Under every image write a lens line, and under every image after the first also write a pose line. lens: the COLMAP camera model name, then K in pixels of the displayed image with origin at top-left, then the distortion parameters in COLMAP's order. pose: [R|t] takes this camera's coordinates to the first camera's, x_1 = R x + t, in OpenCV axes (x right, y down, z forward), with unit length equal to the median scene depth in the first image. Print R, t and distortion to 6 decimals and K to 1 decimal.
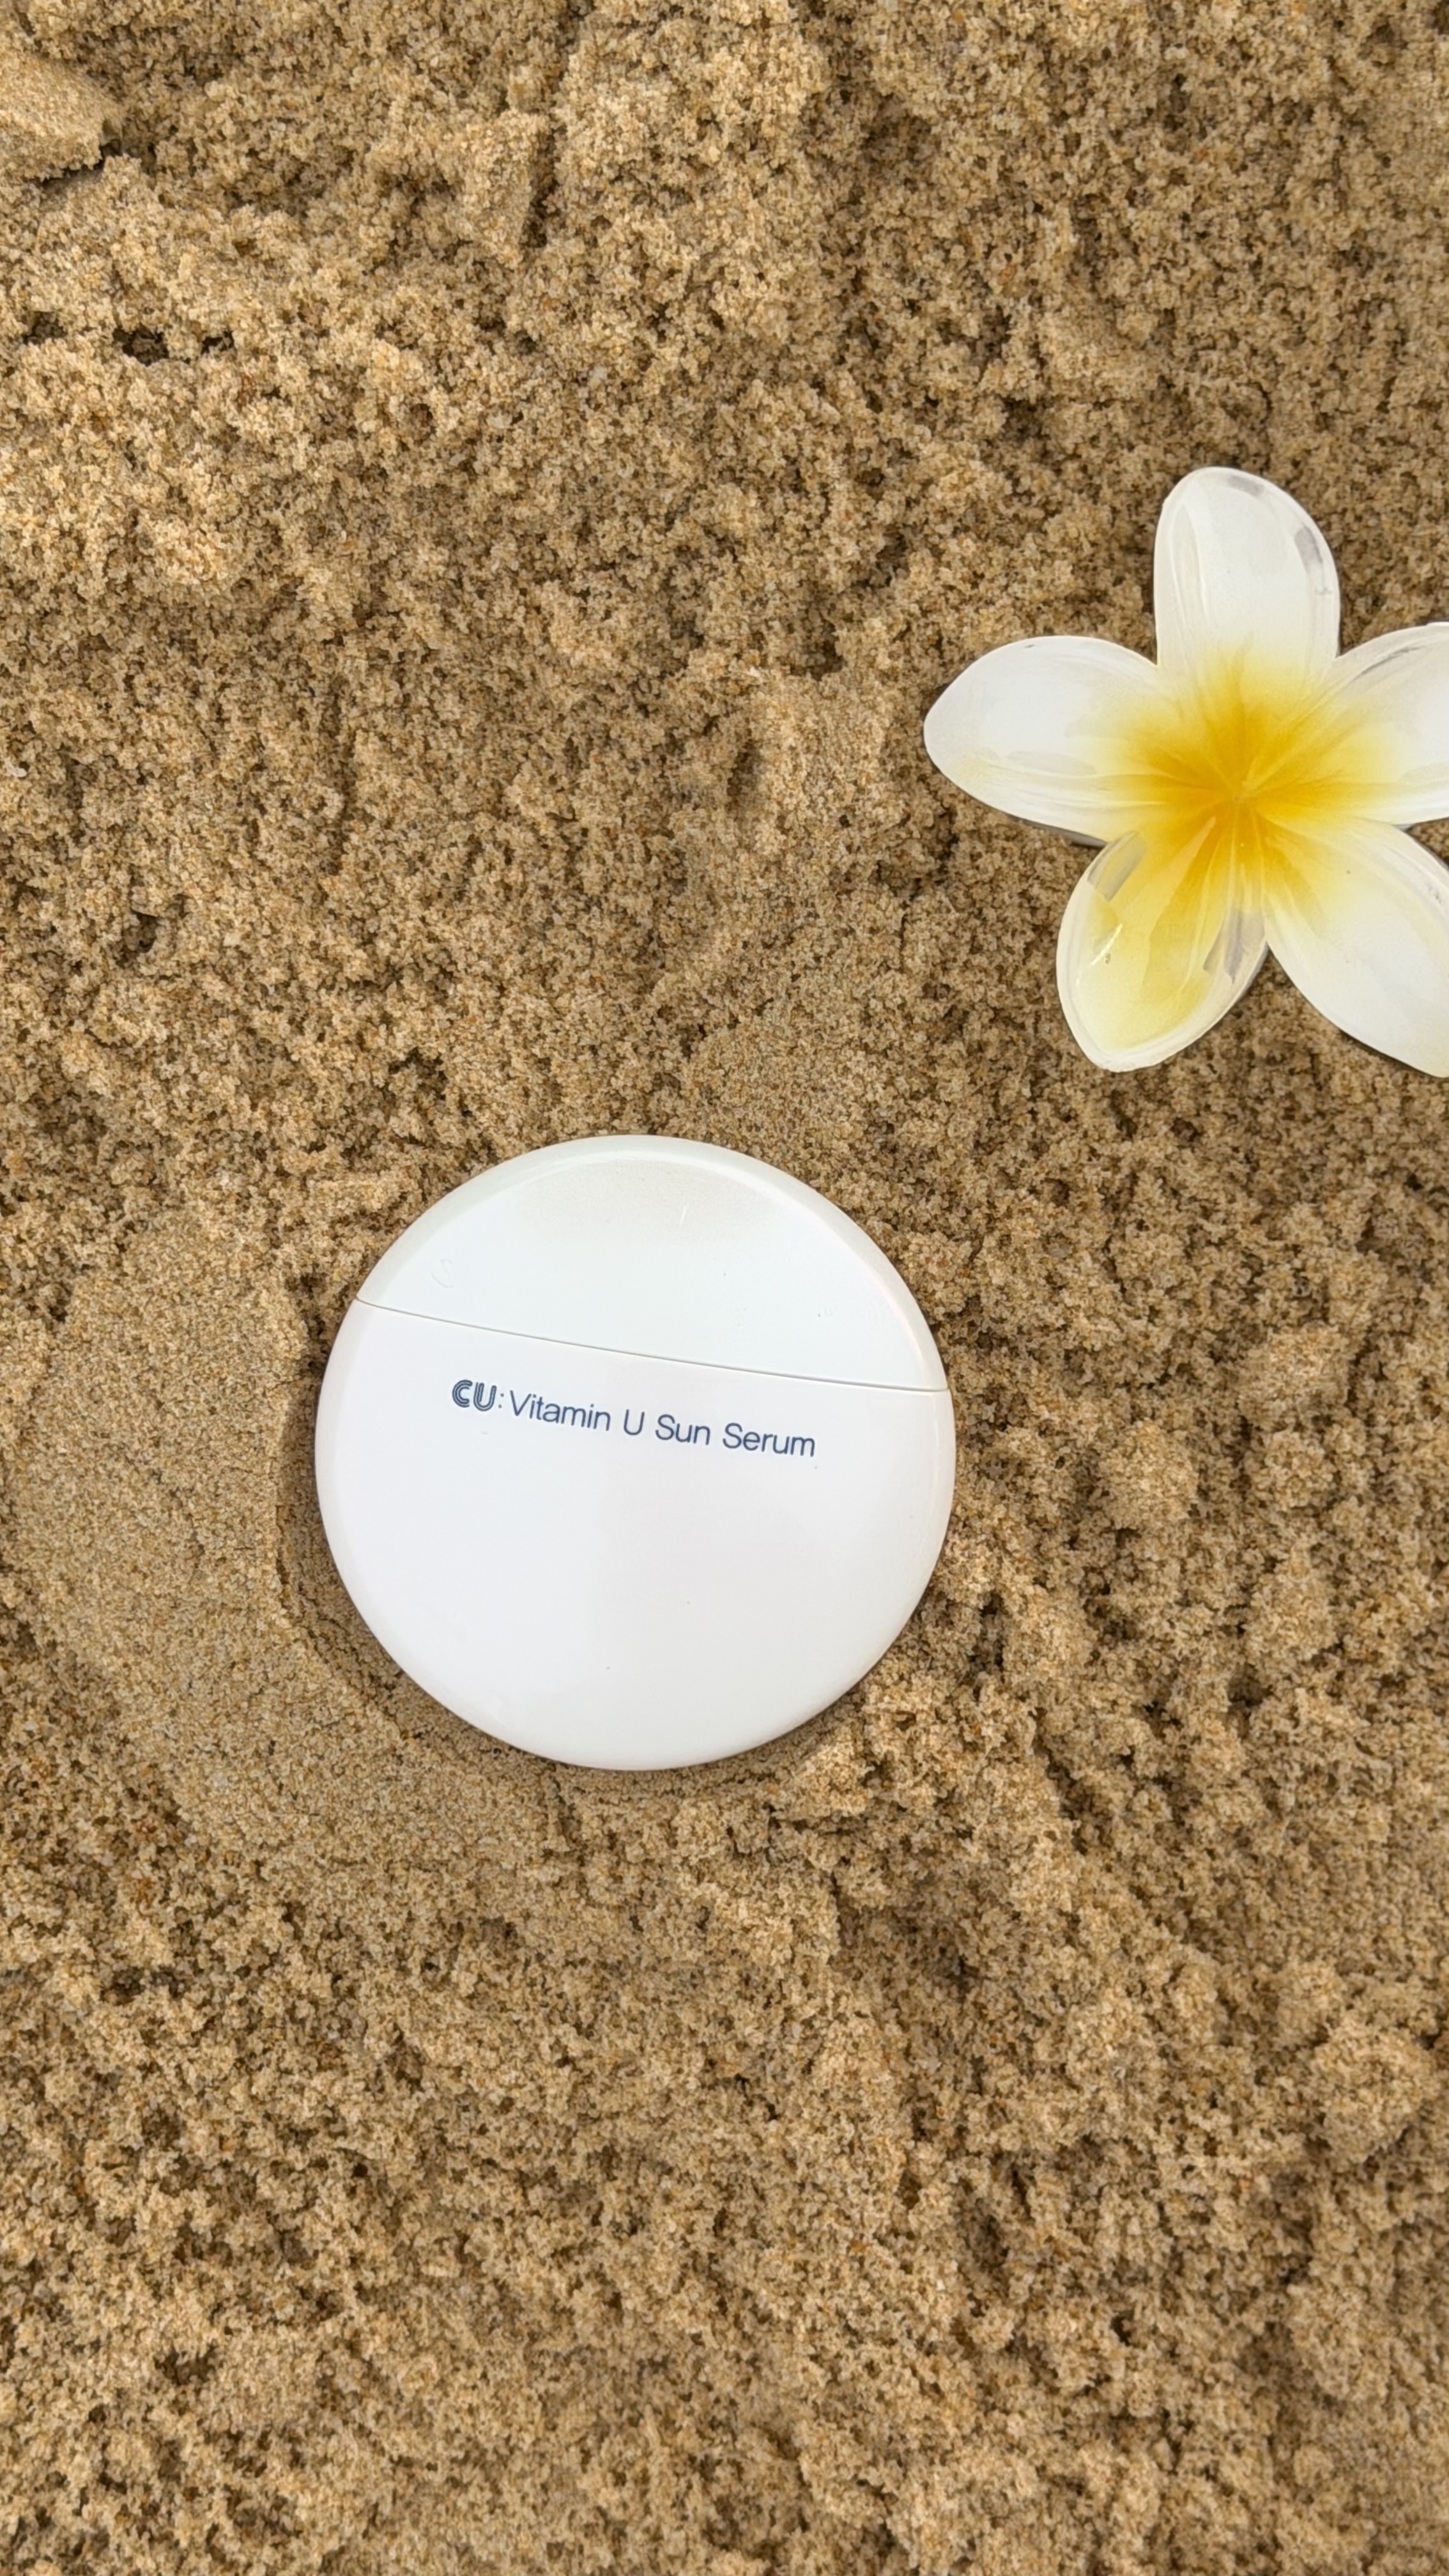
lens RADIAL K [[4828.4, 0, 700.5], [0, 4828.4, 1303.7], [0, 0, 1]] dist [0.139964, 0.000000]
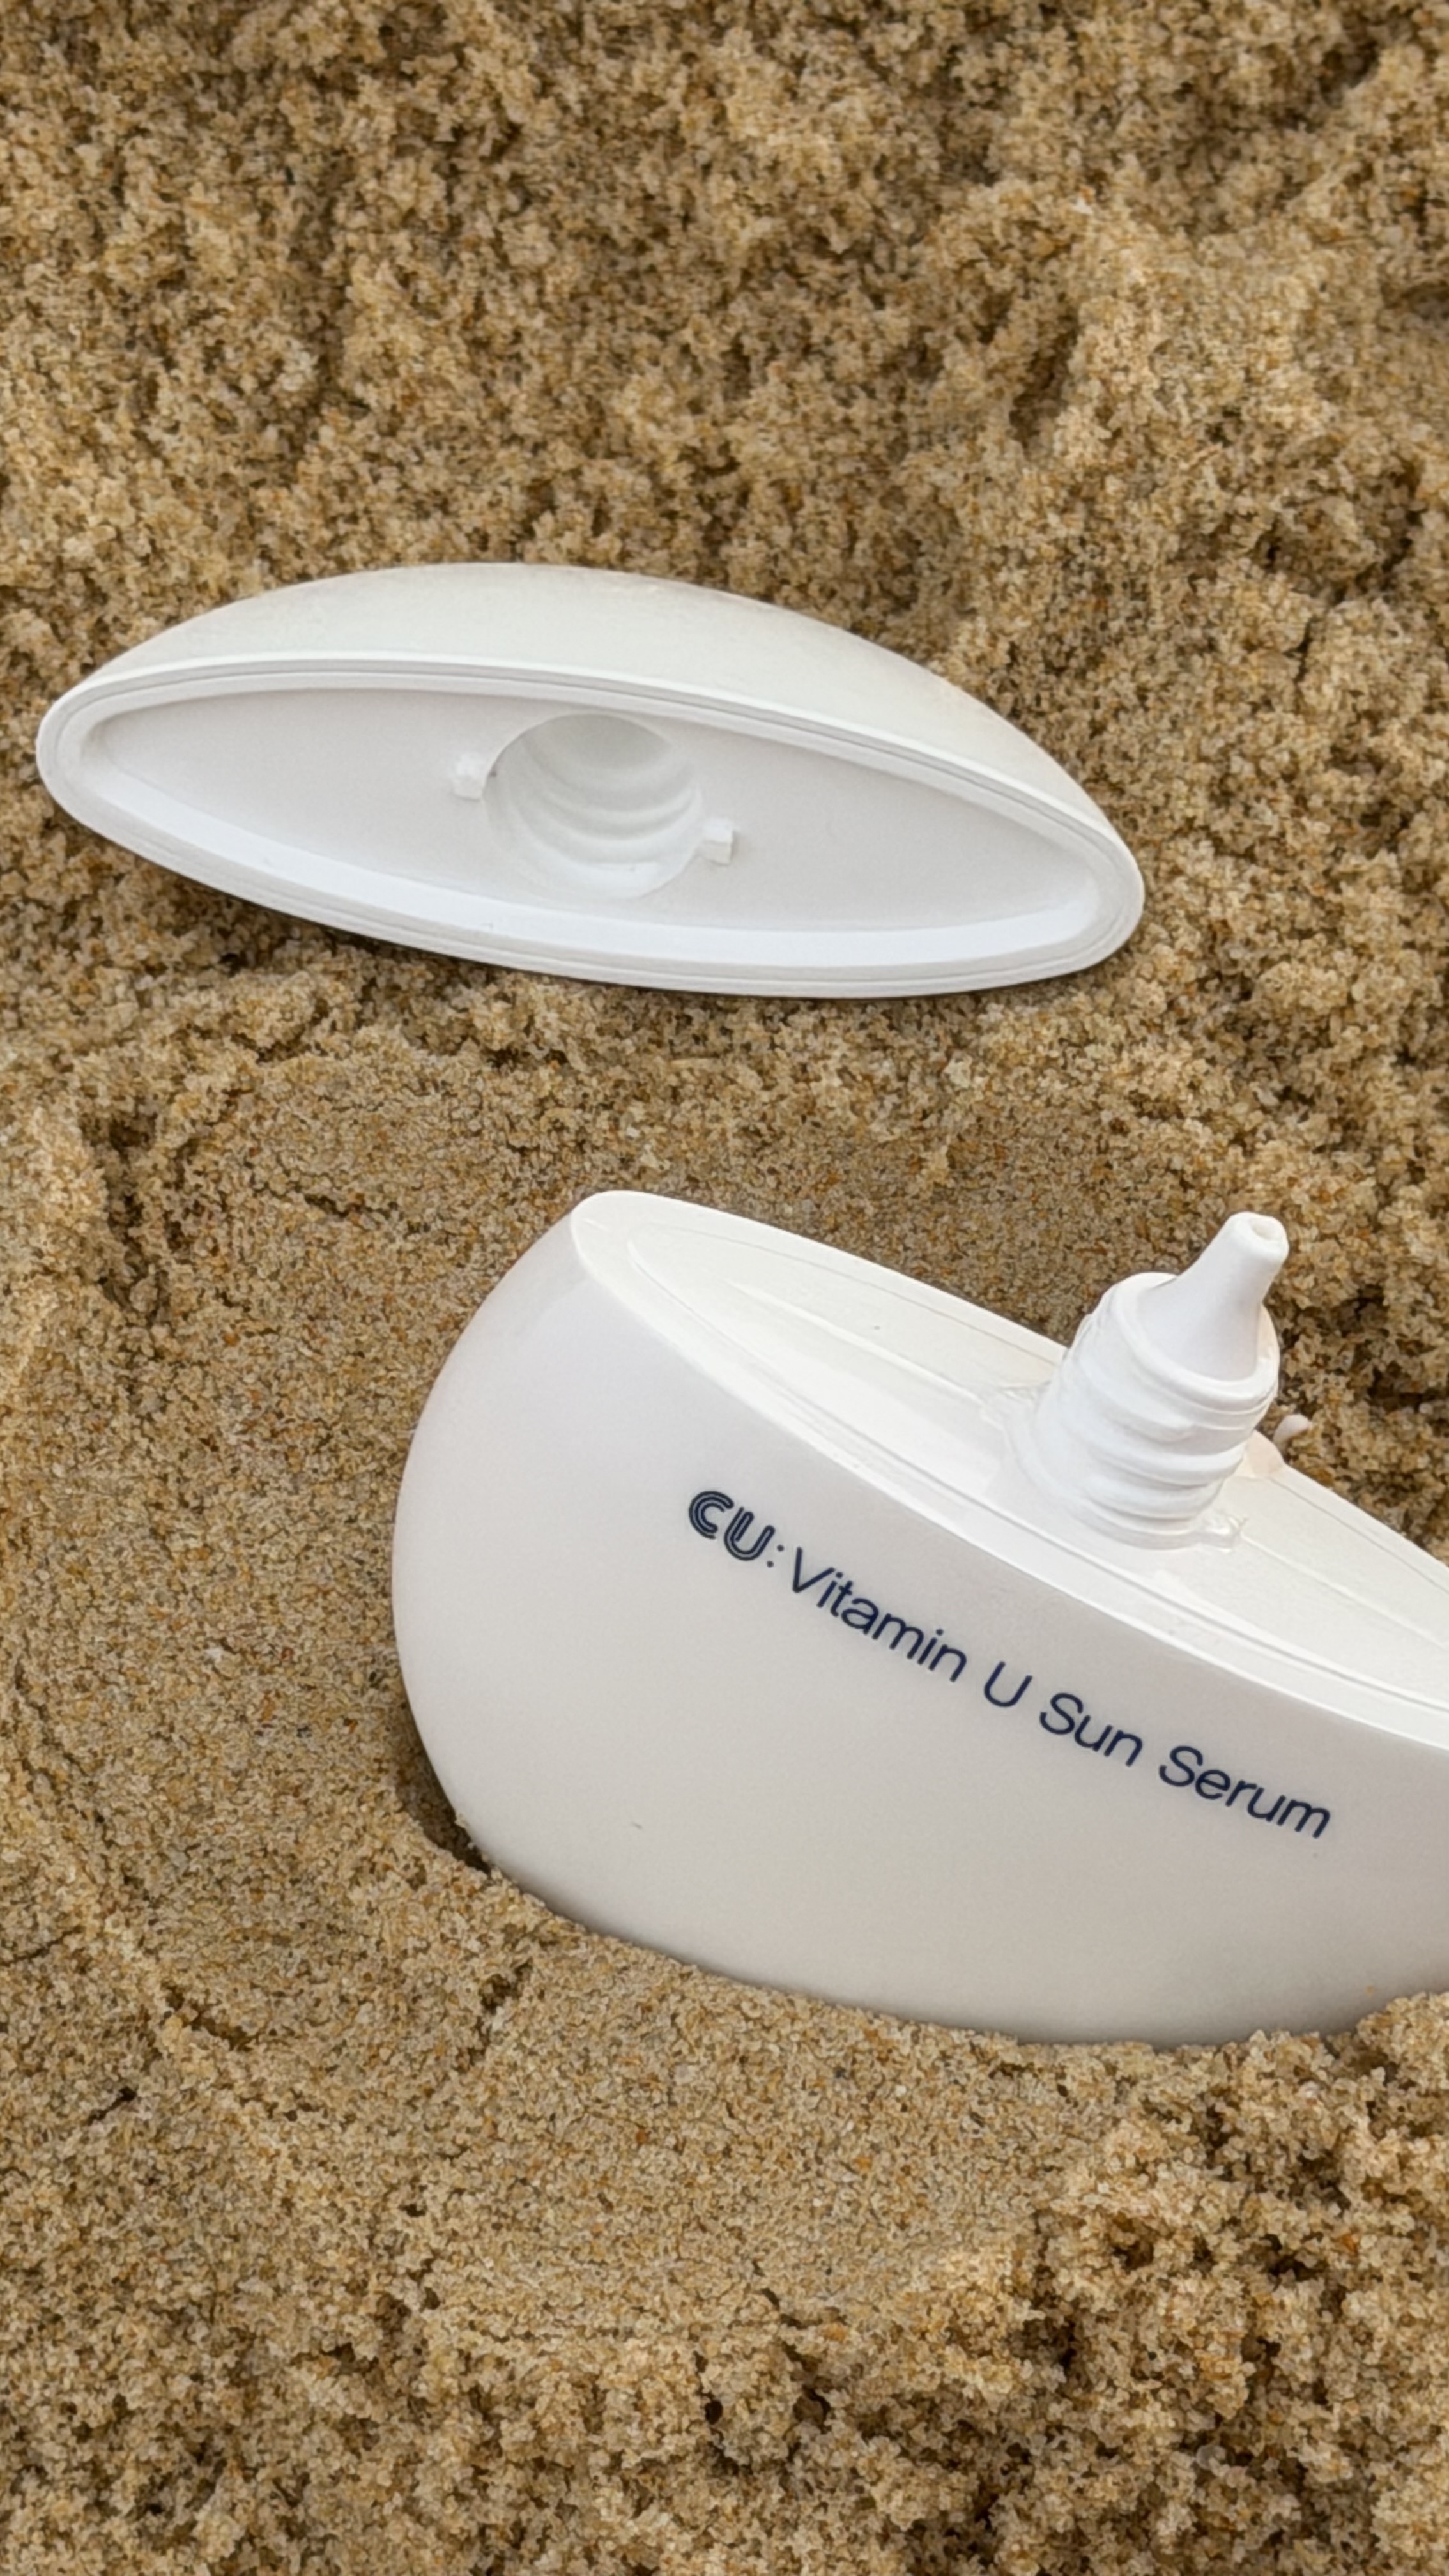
lens RADIAL K [[8055.8, 0, 734.2], [0, 8055.8, 1296.8], [0, 0, 1]] dist [0.119790, 0.000000]
pose [[0.992409, 0.112344, -0.050041, 0.031436], [-0.122876, 0.922846, -0.365044, 0.324499], [0.005170, 0.368422, 0.929644, 0.184293]]
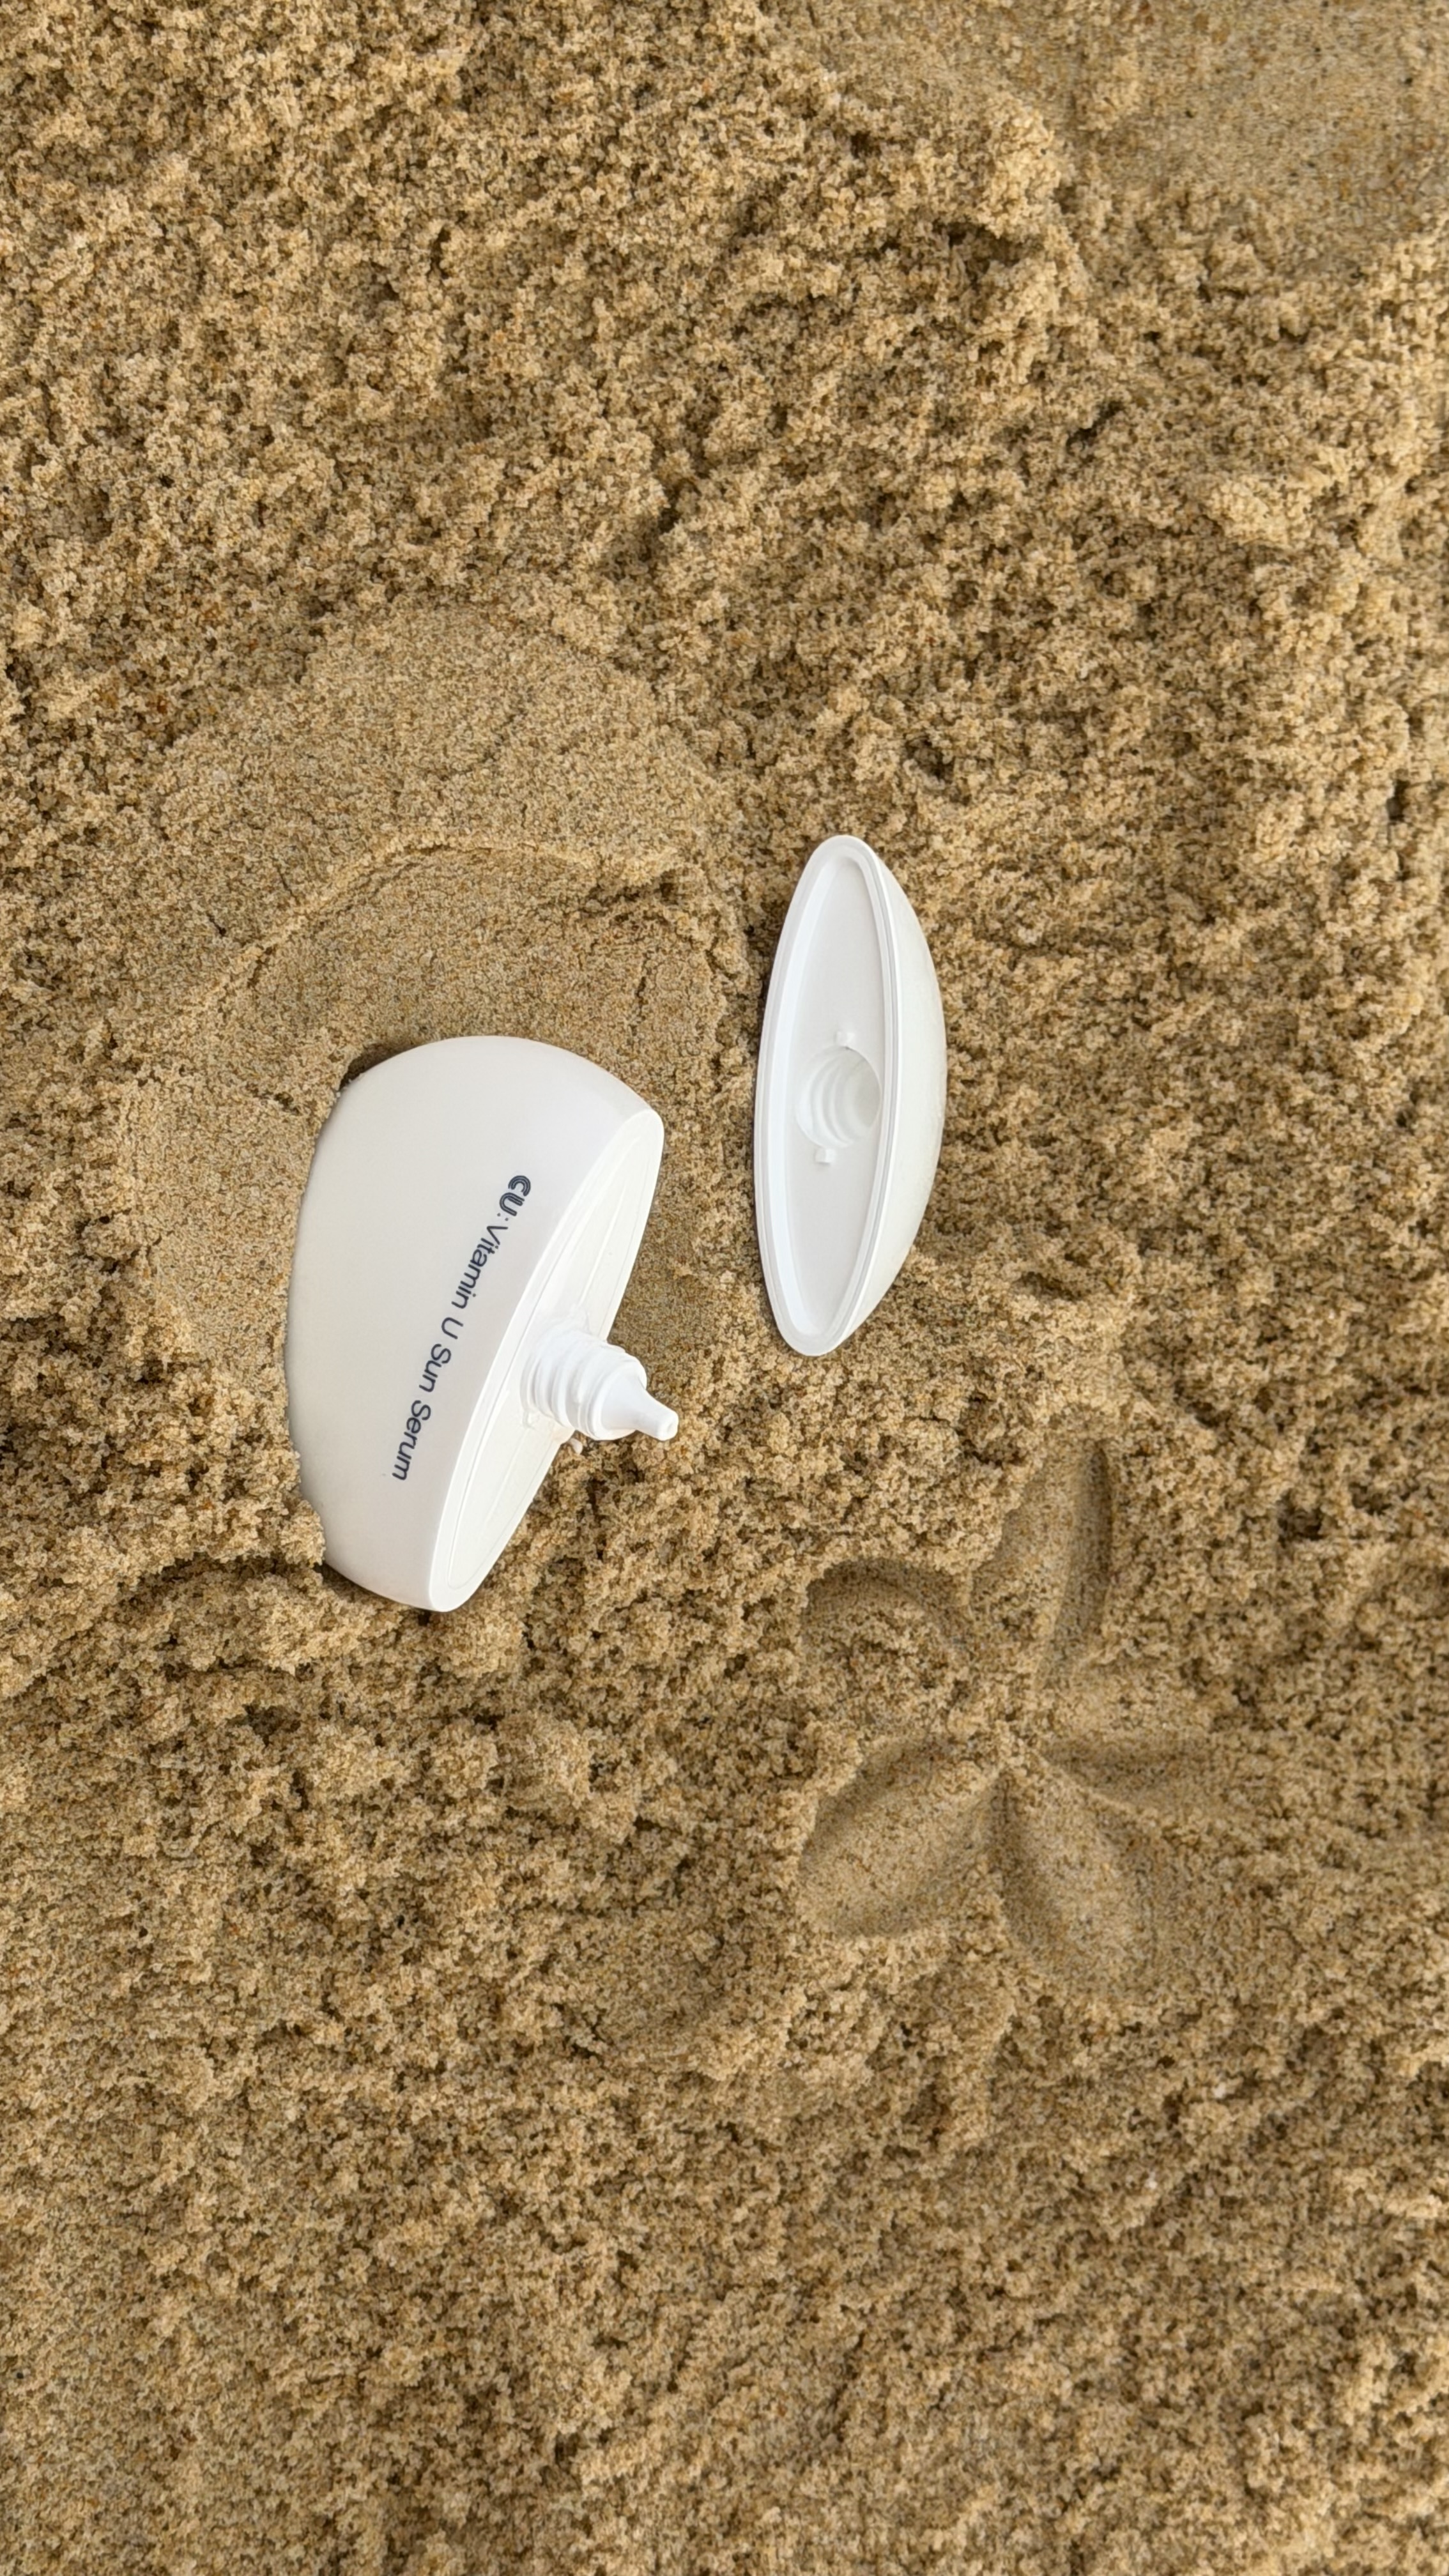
lens RADIAL K [[4828.4, 0, 764.4], [0, 4828.4, 1290.1], [0, 0, 1]] dist [0.139964, 0.000000]
pose [[-0.031438, 0.999506, 0.000545, 0.011282], [-0.908442, -0.028346, -0.417050, 0.441610], [-0.416828, -0.013606, 0.908884, -0.039167]]
